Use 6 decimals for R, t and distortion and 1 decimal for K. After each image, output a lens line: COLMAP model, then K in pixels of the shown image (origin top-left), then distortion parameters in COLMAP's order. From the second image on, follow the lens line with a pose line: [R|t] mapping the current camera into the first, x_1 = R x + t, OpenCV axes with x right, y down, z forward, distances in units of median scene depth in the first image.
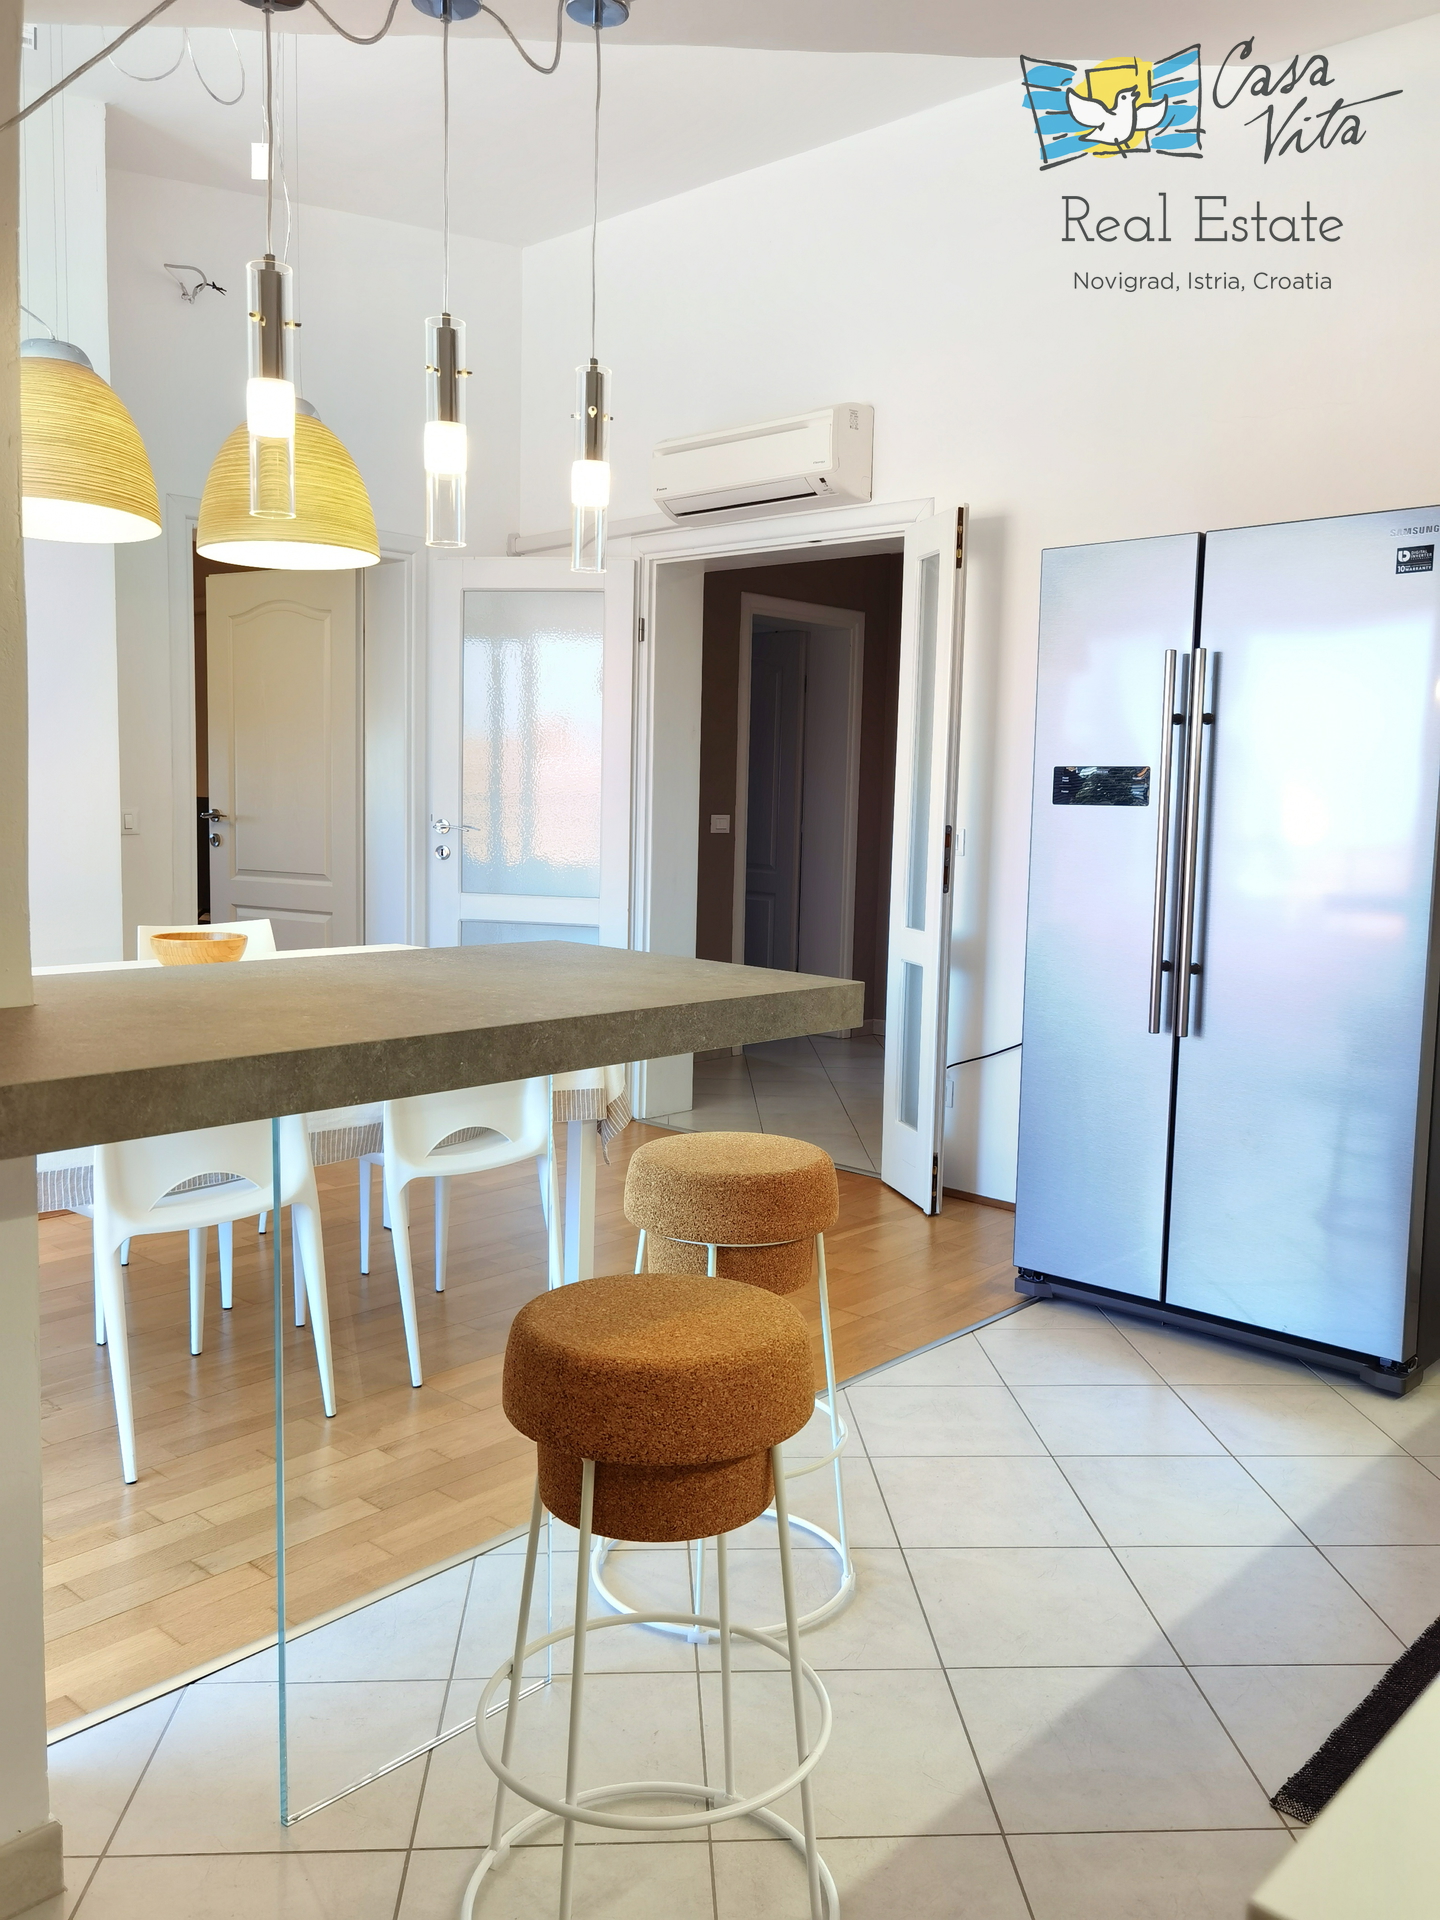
lens RADIAL K [[1563.5, 0, 720.0], [0, 1563.5, 960.0], [0, 0, 1]] dist [0.042313, -0.014404]
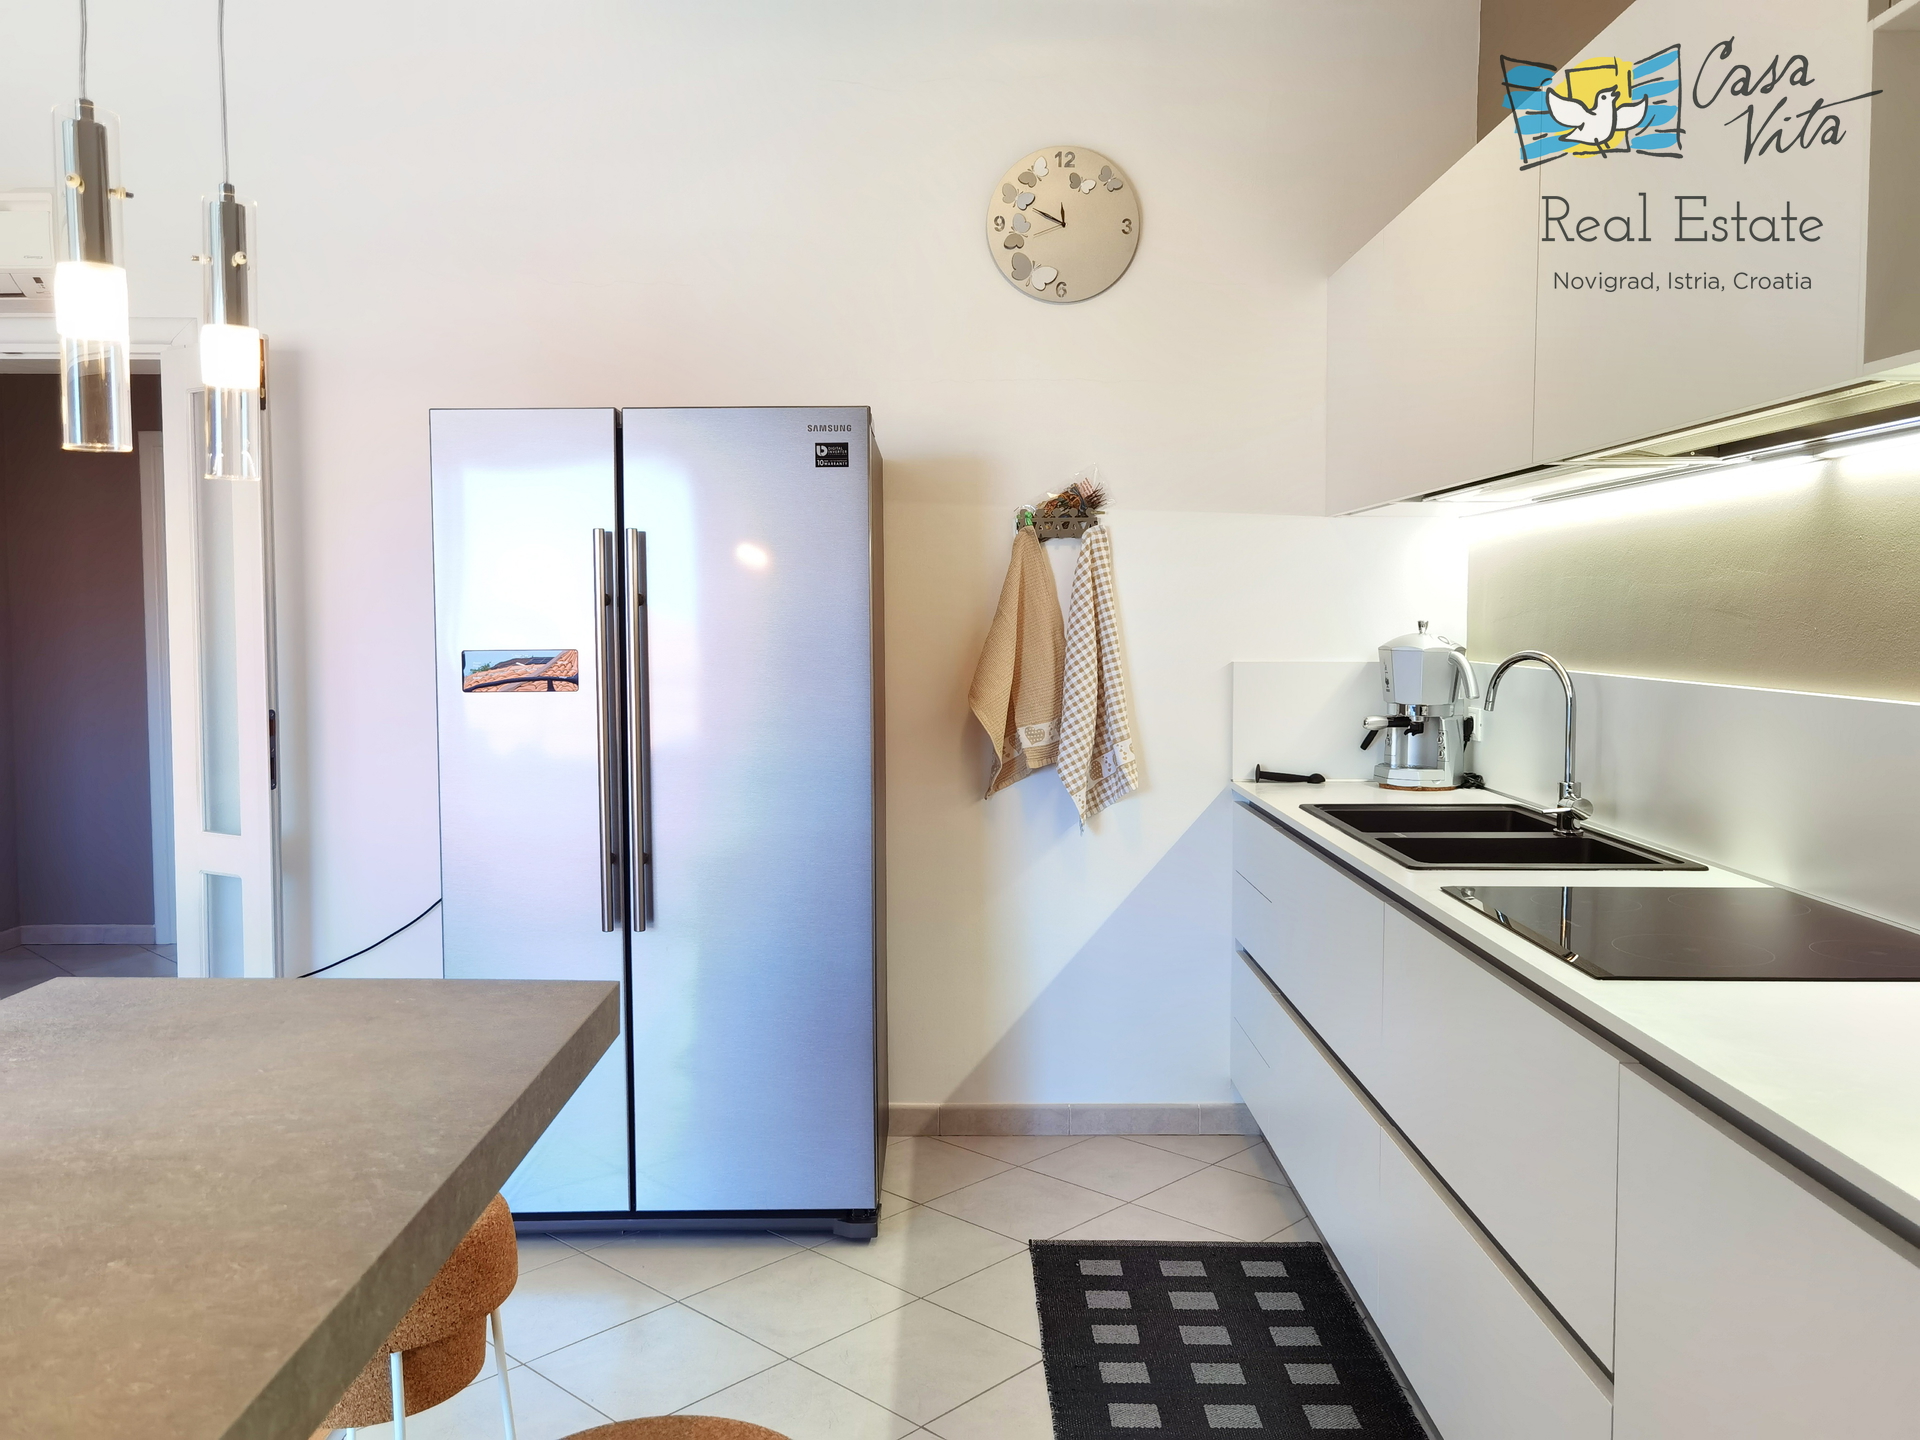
lens RADIAL K [[1563.5, 0, 995.3], [0, 1563.5, 719.3], [0, 0, 1]] dist [0.042313, -0.014404]
pose [[0.736897, -0.068487, 0.672527, -0.183593], [0.089952, 0.995942, 0.002861, -0.063467], [-0.669994, 0.058387, 0.740067, 0.142240]]
